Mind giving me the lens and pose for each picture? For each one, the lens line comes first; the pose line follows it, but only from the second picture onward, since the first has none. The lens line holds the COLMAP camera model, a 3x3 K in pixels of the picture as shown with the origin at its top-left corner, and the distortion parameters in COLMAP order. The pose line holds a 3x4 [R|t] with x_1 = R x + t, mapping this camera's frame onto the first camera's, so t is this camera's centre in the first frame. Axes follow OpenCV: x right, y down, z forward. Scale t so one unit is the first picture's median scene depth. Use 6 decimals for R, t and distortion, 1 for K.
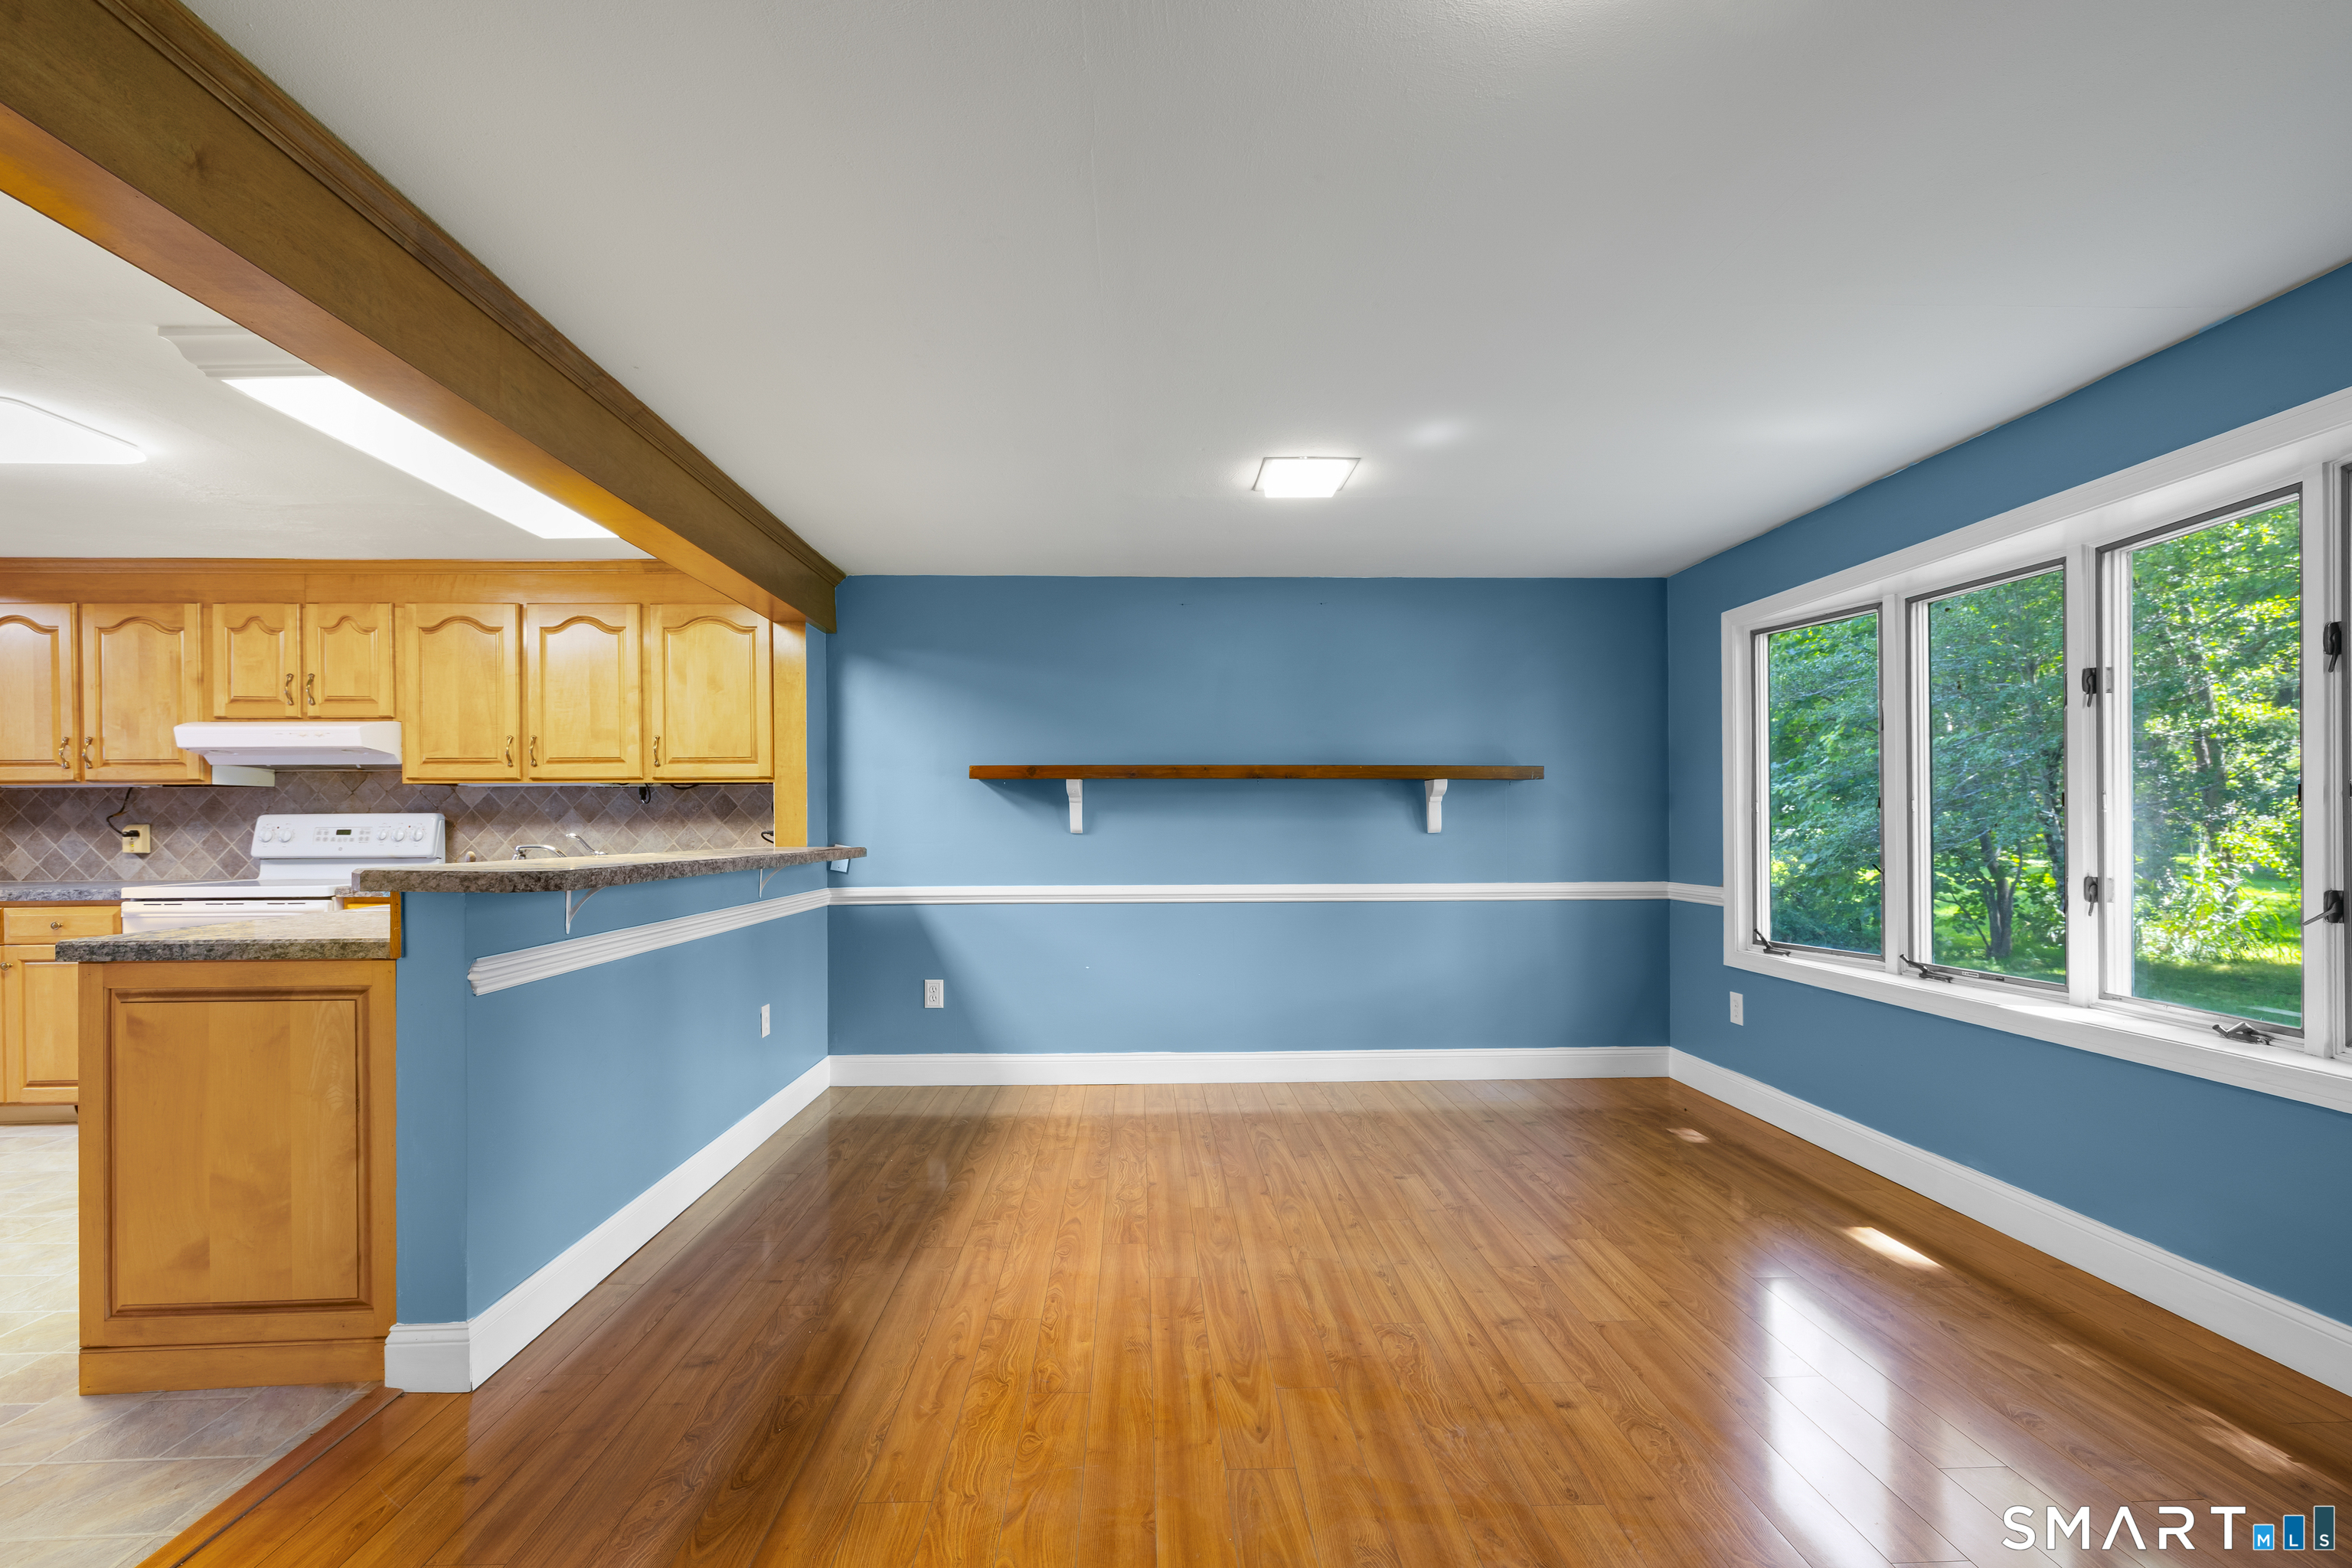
lens RADIAL K [[1009.3, 0, 1159.3], [0, 1009.3, 832.1], [0, 0, 1]] dist [0.001912, 0.000174]
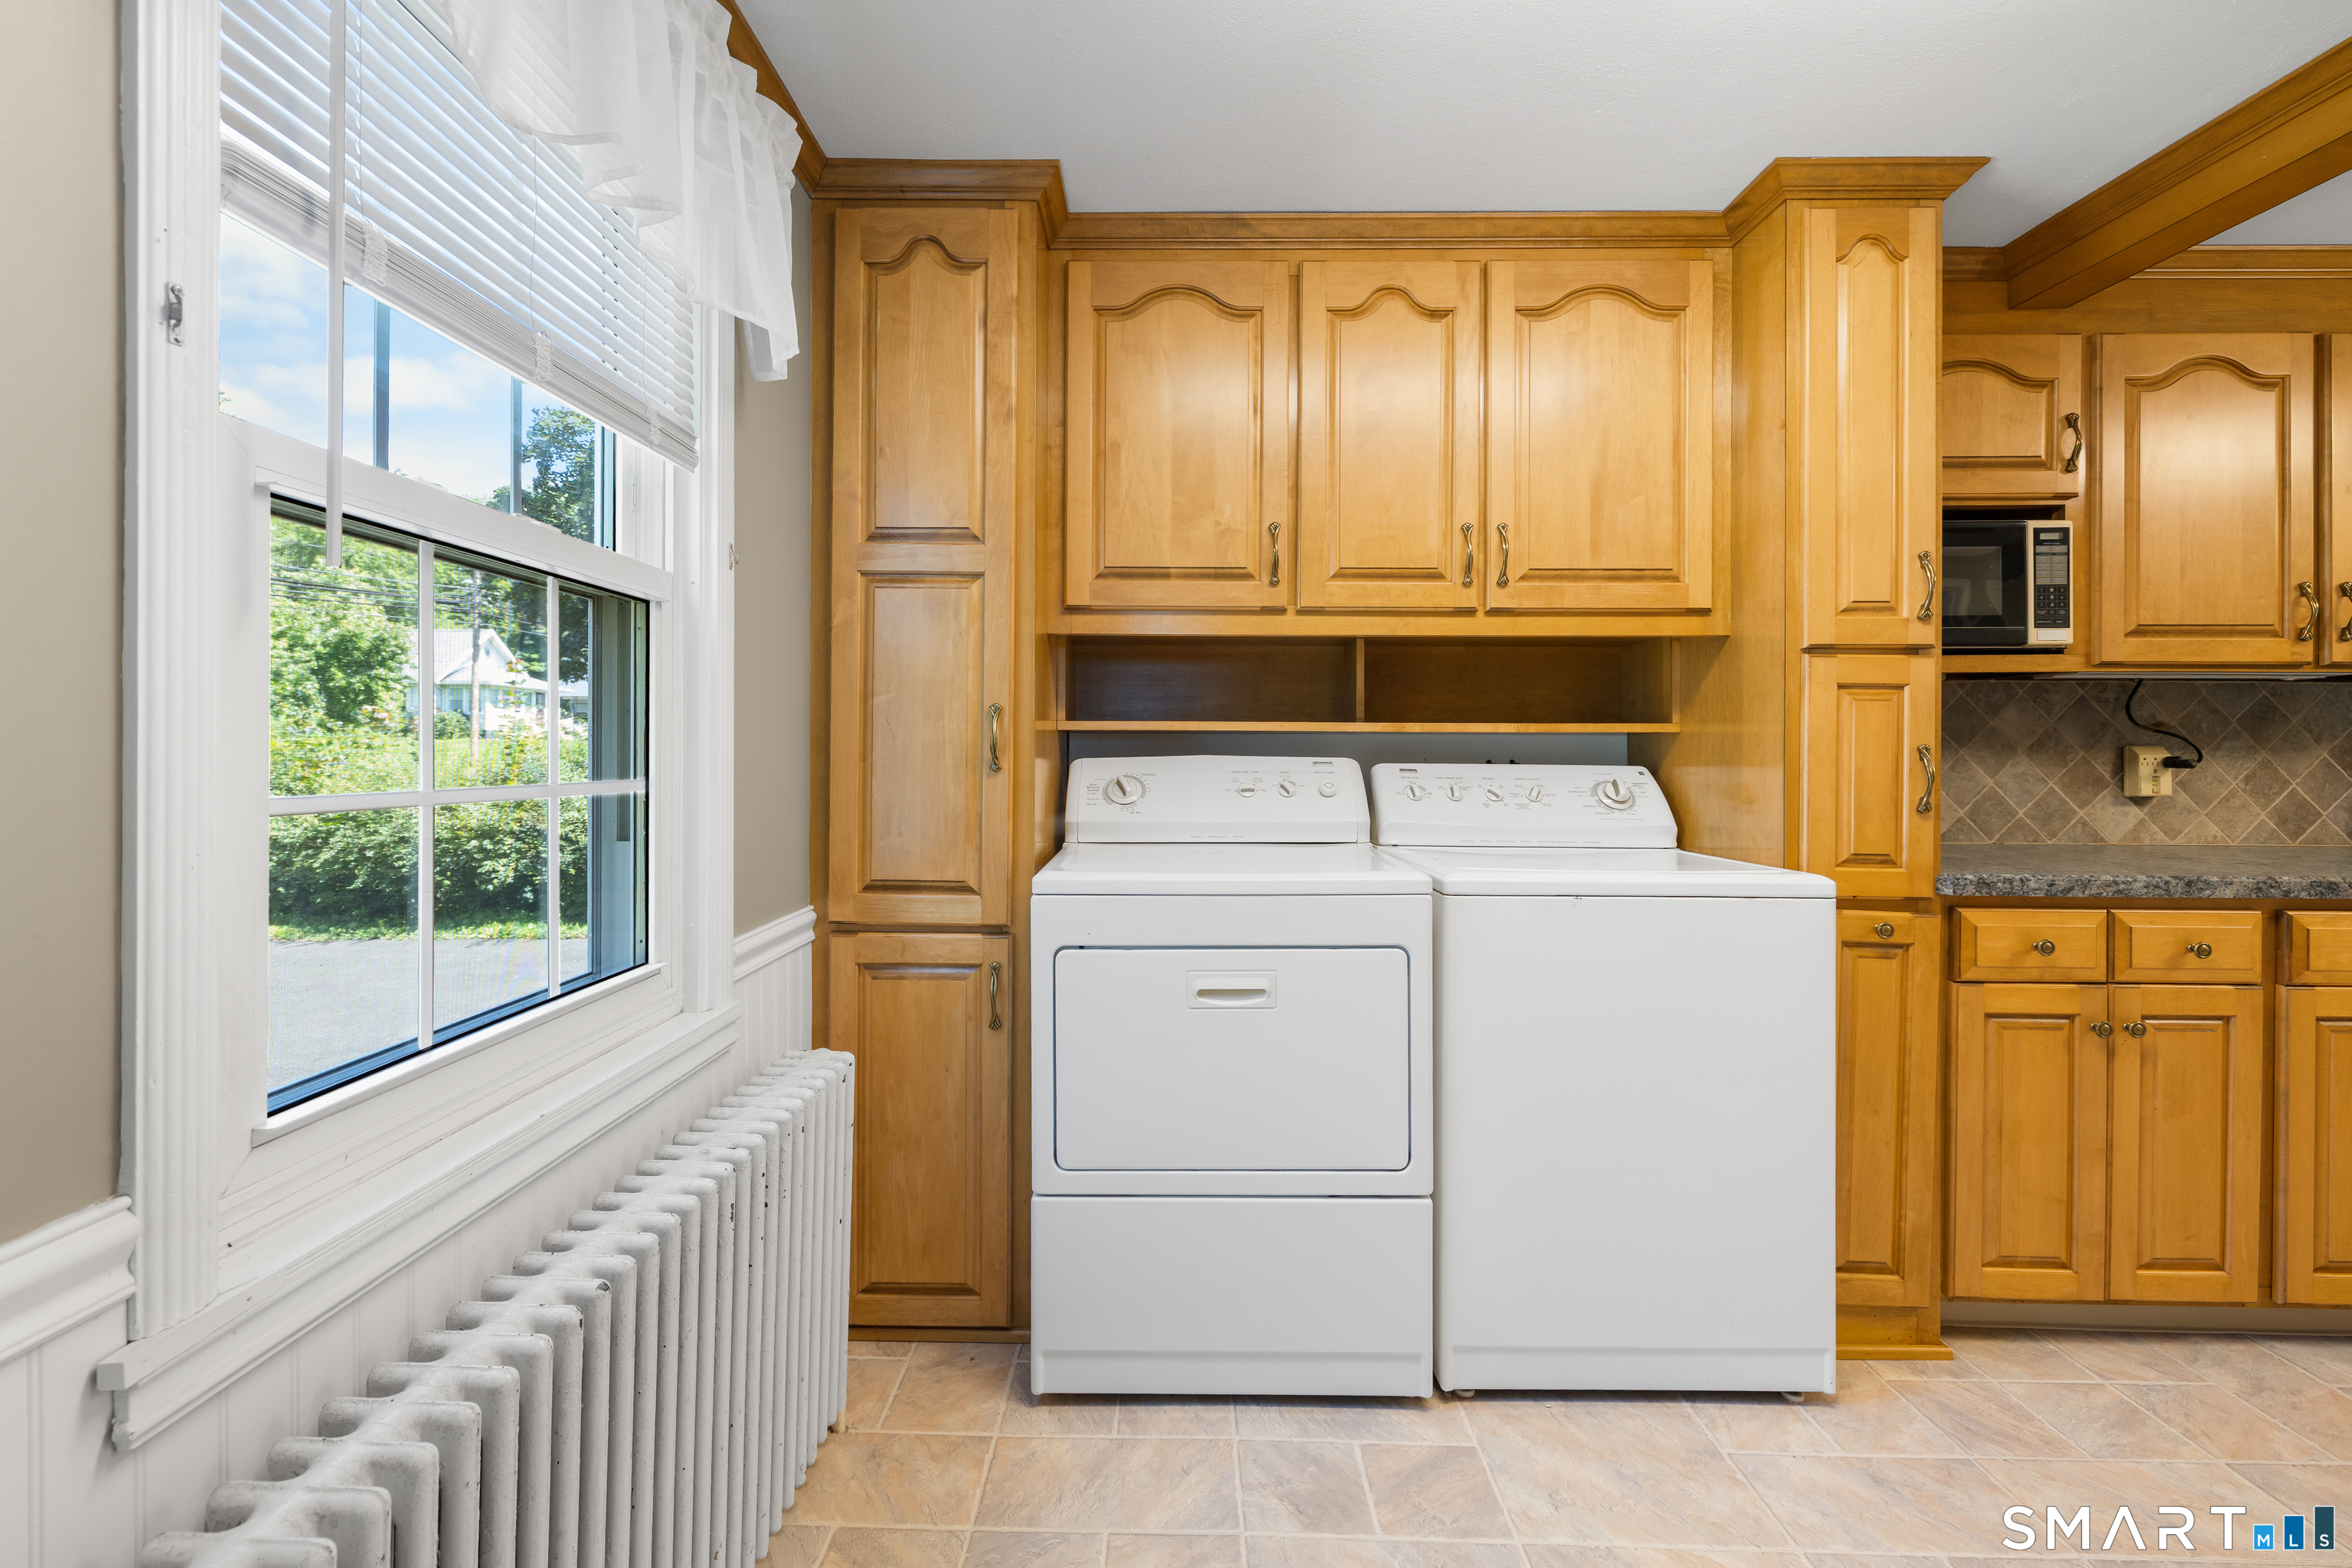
lens RADIAL K [[1009.3, 0, 1143.6], [0, 1009.3, 749.2], [0, 0, 1]] dist [0.001912, 0.000174]
pose [[0.998332, 0.011140, -0.056650, -1.639976], [-0.011487, 0.999917, -0.005812, 0.004415], [0.056580, 0.006453, 0.998377, 0.427918]]
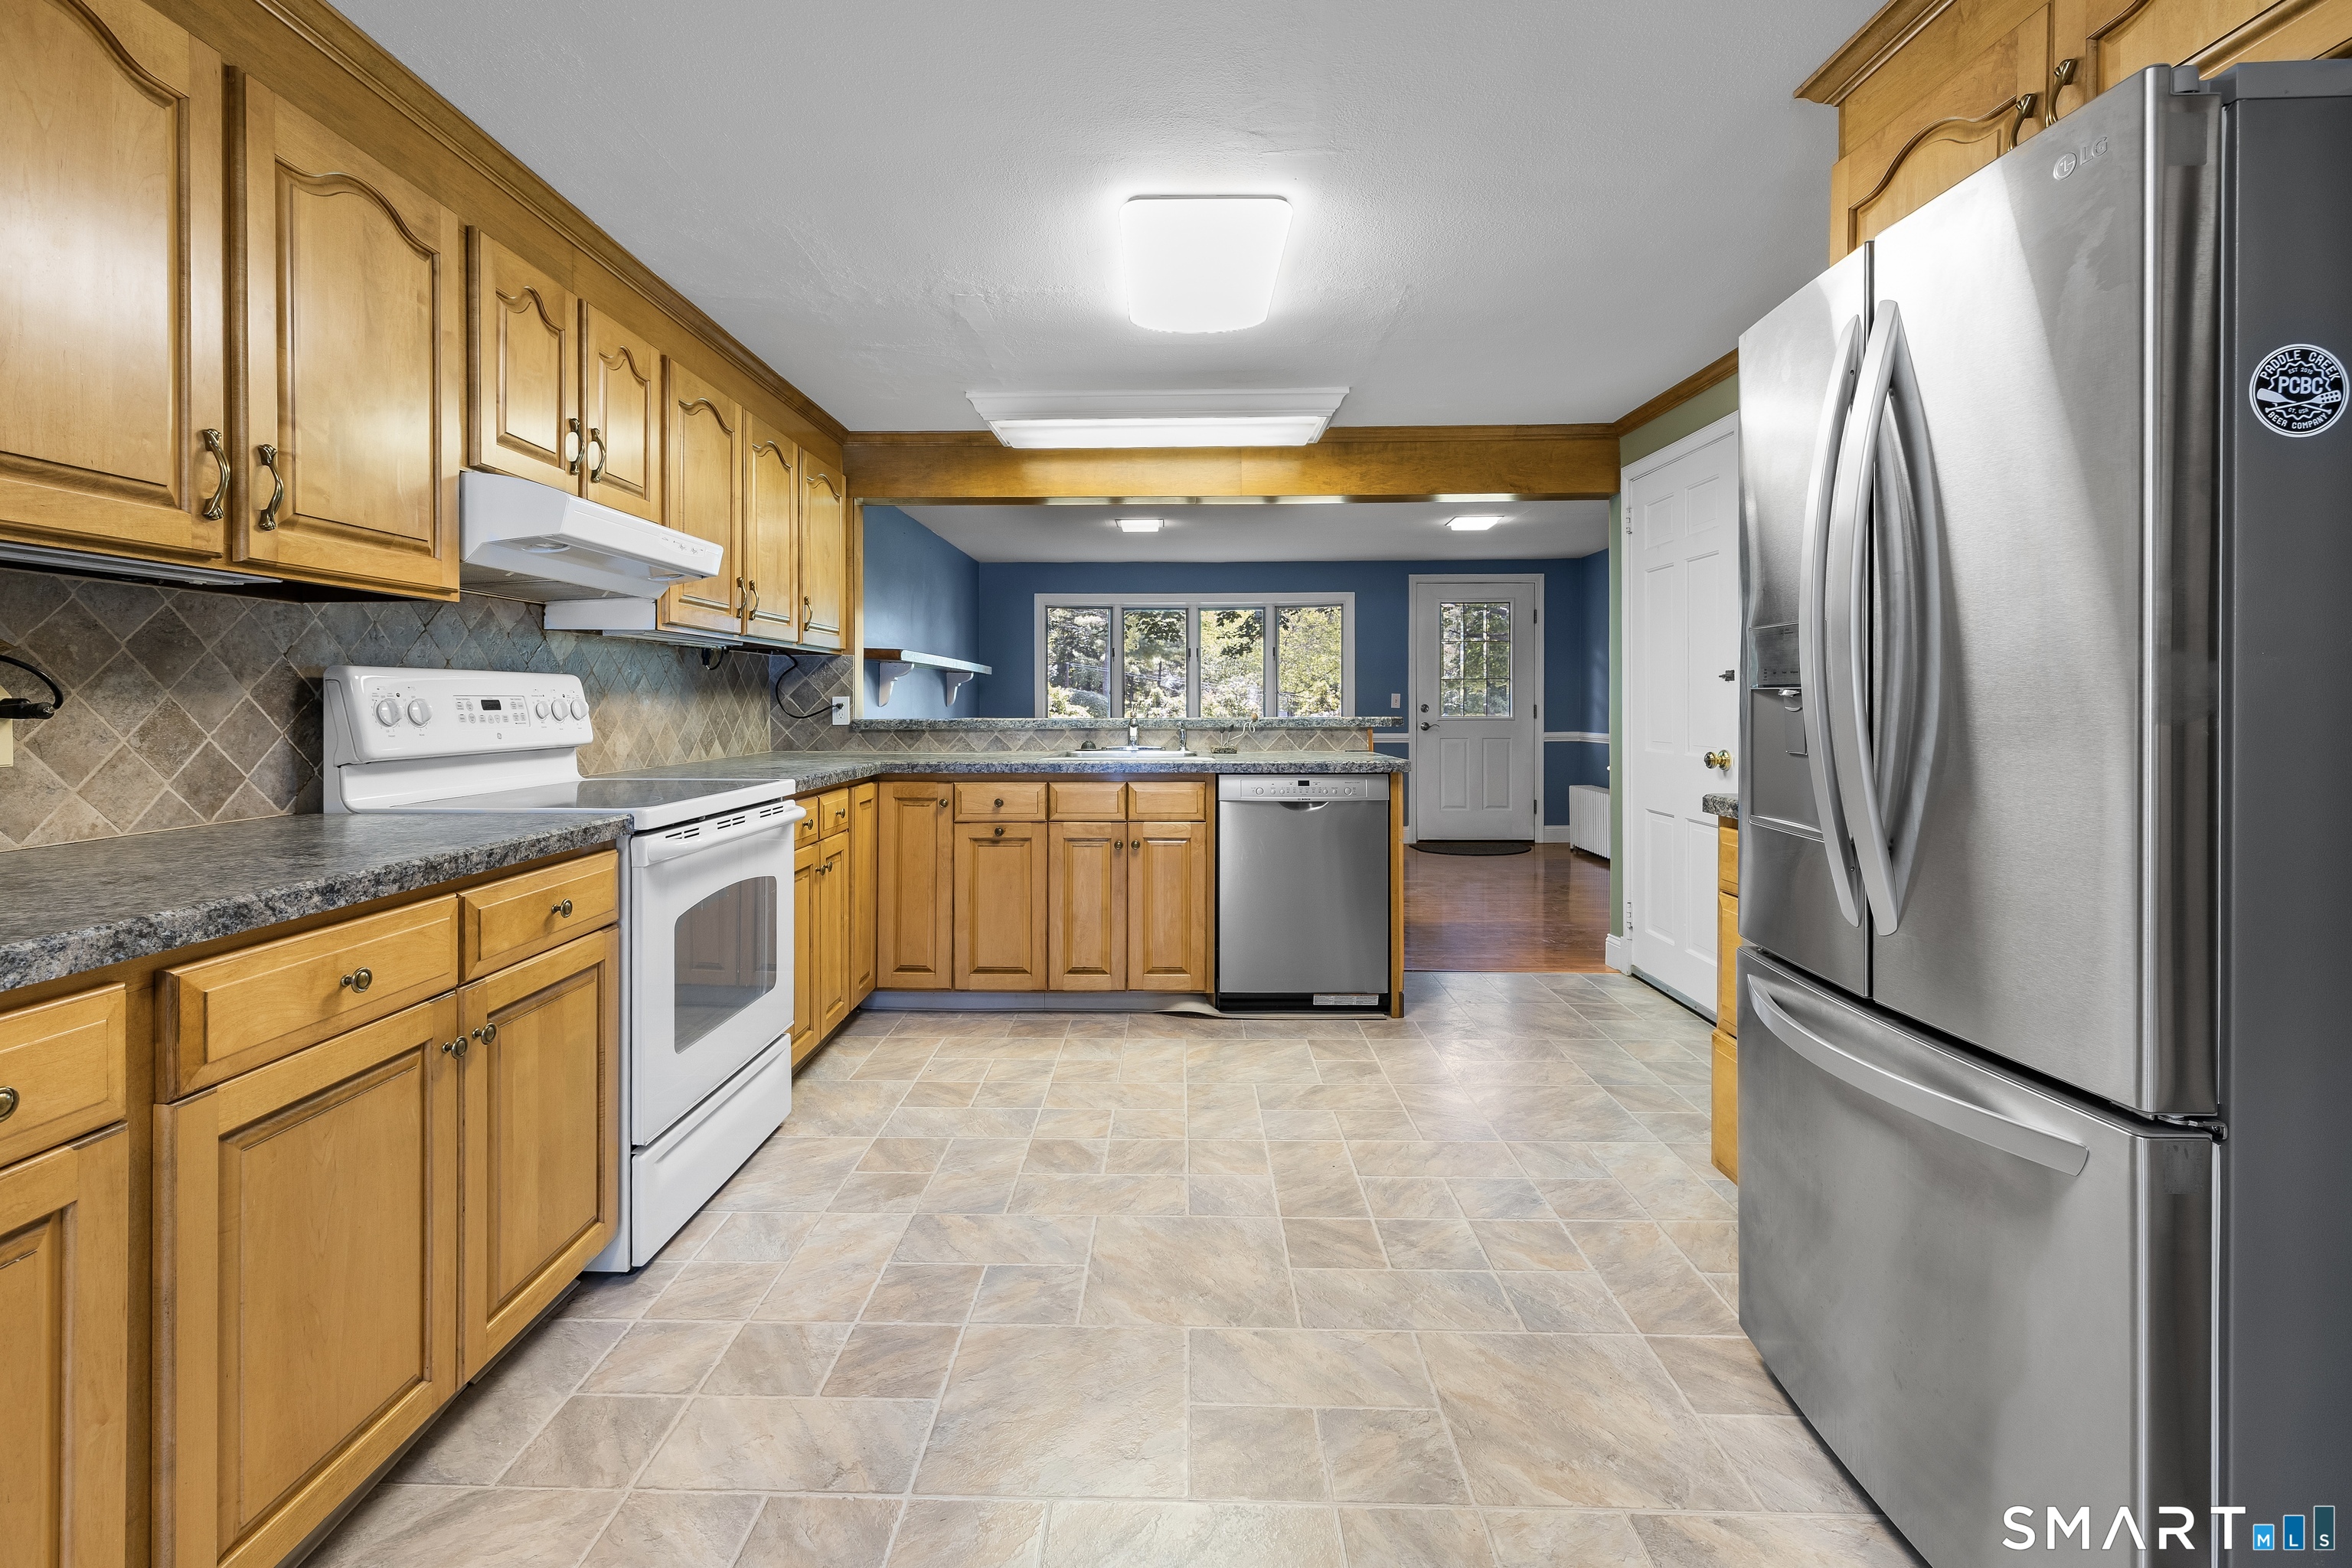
lens RADIAL K [[1009.3, 0, 1173.3], [0, 1009.3, 701.2], [0, 0, 1]] dist [0.001912, 0.000174]
pose [[0.038146, 0.005016, 0.999260, -1.398451], [0.007500, 0.999958, -0.005306, 0.003973], [-0.999244, 0.007697, 0.038107, 0.647920]]
